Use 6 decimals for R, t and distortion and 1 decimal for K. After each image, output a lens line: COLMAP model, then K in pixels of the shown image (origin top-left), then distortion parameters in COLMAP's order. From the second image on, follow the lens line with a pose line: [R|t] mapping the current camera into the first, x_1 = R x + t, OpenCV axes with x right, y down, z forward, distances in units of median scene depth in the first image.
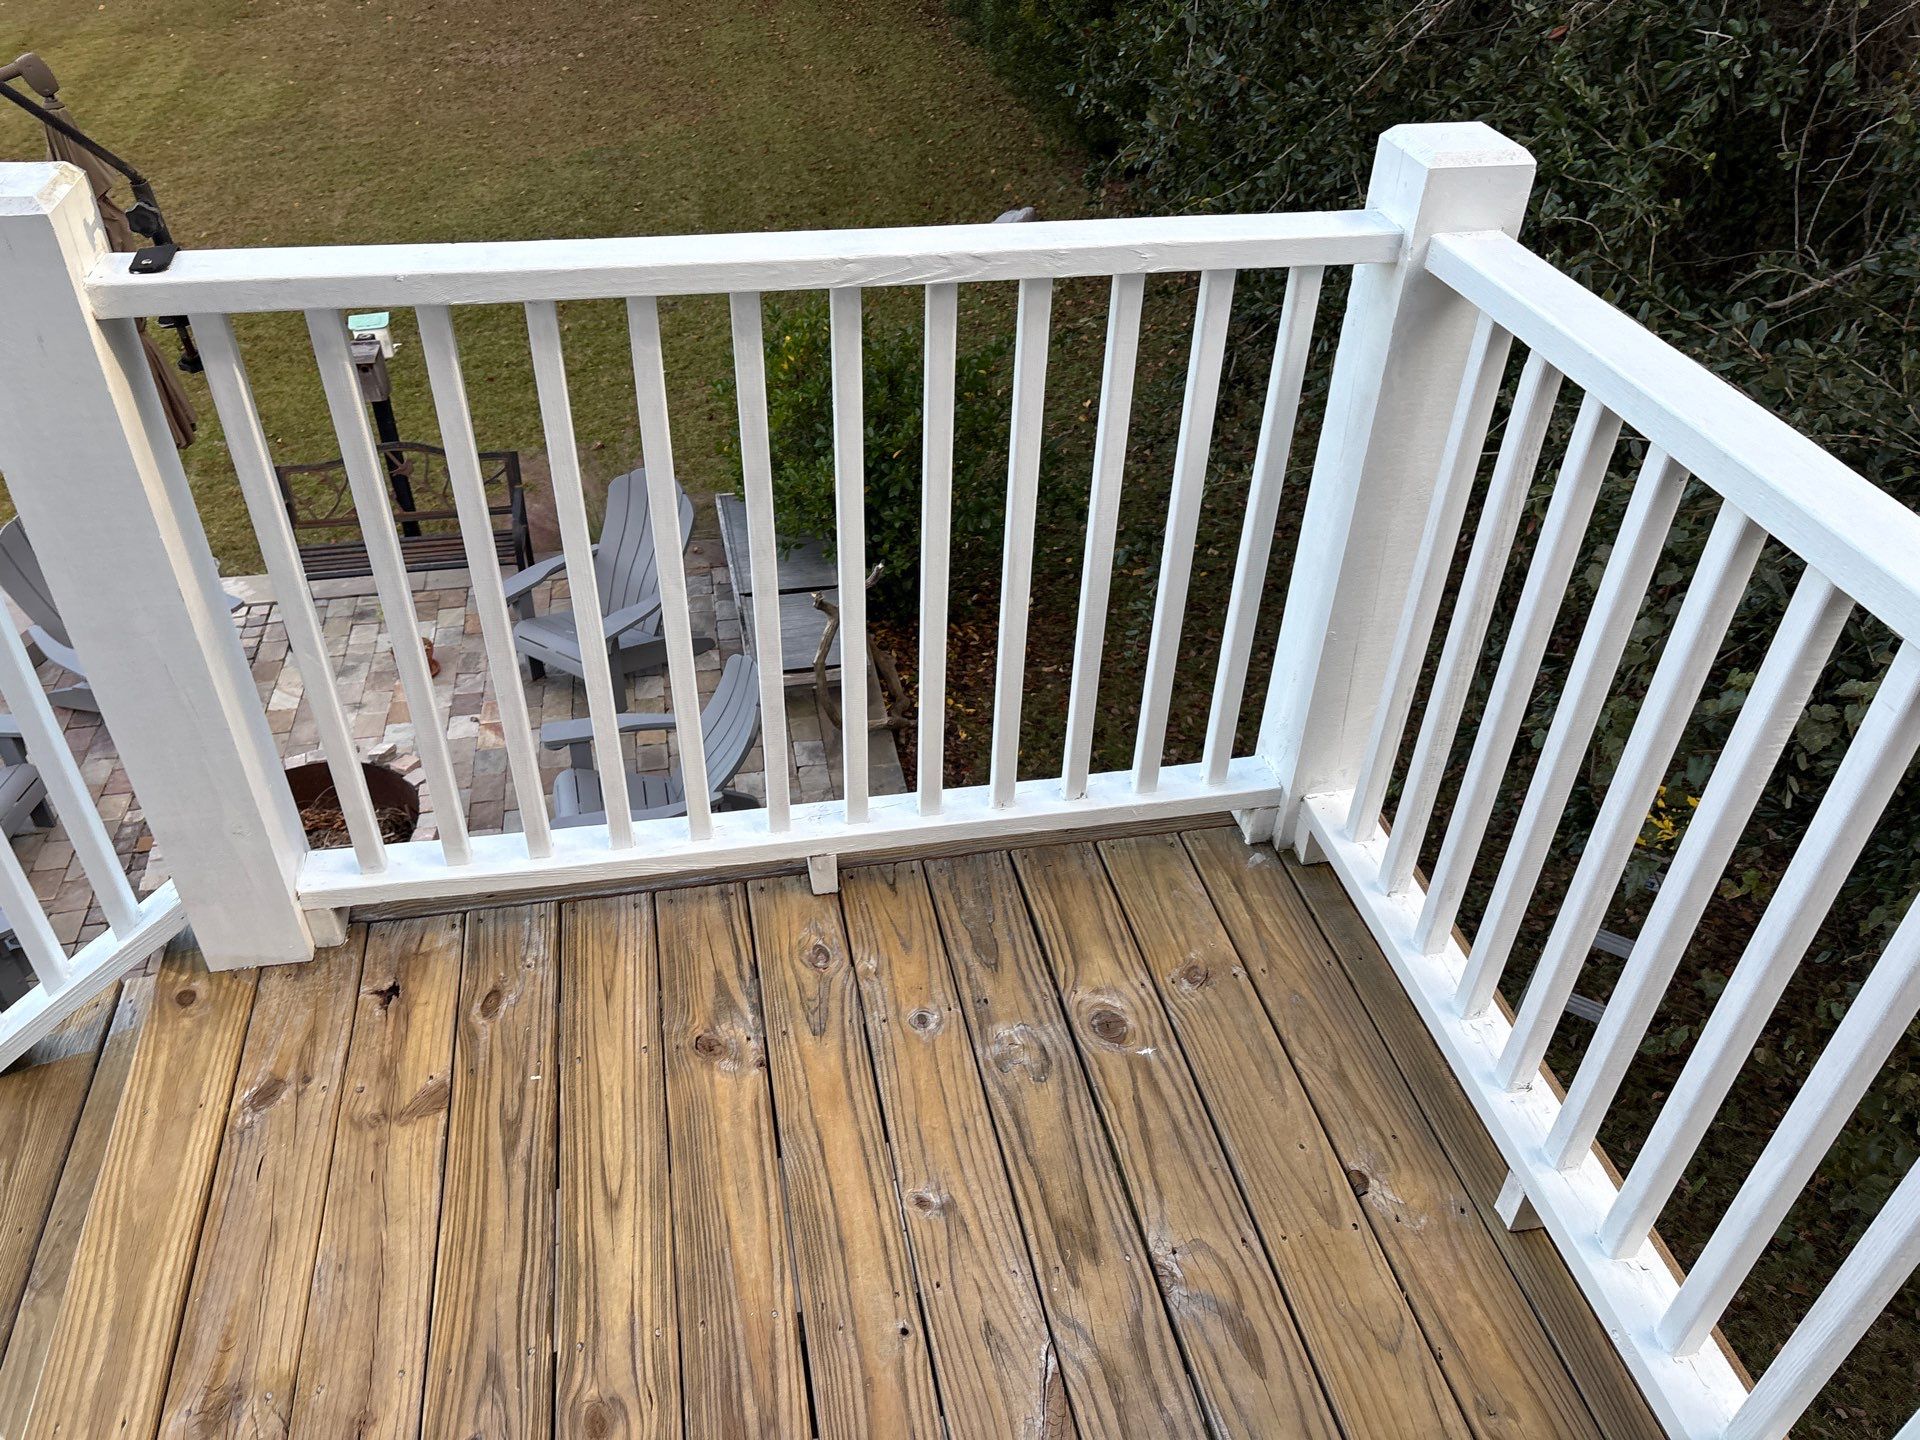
lens RADIAL K [[1435.2, 0, 960.0], [0, 1435.2, 720.0], [0, 0, 1]] dist [-0.002662, -0.007134]
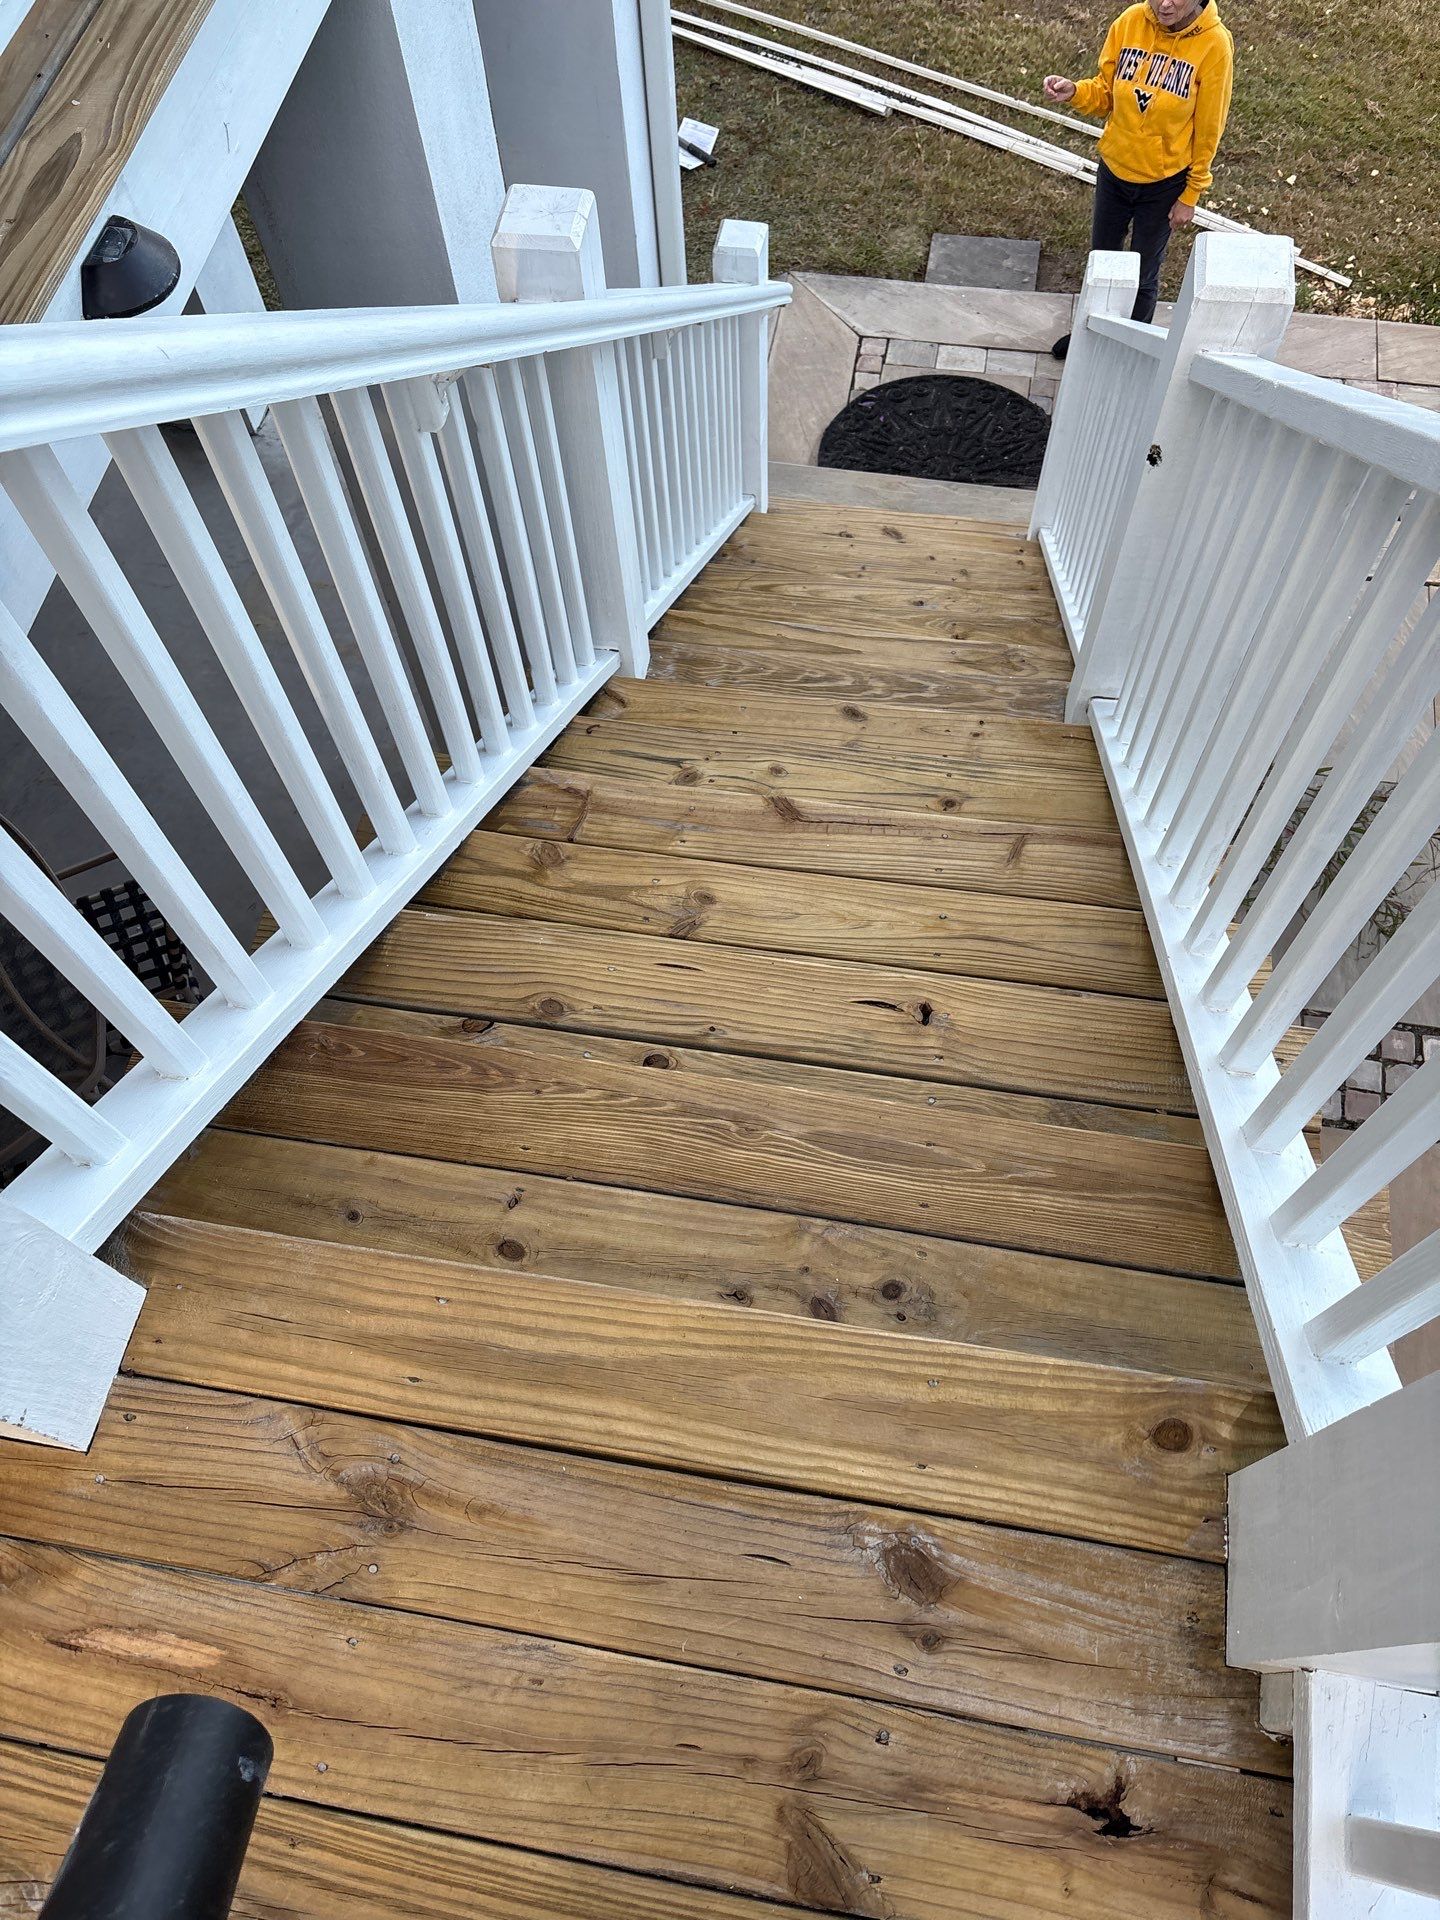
lens RADIAL K [[1435.2, 0, 720.0], [0, 1435.2, 960.0], [0, 0, 1]] dist [-0.002662, -0.007134]
pose [[-0.370521, 0.816748, -0.442308, -0.390128], [-0.543727, 0.195352, 0.816210, -0.223040], [0.753043, 0.542918, 0.371707, 0.568994]]
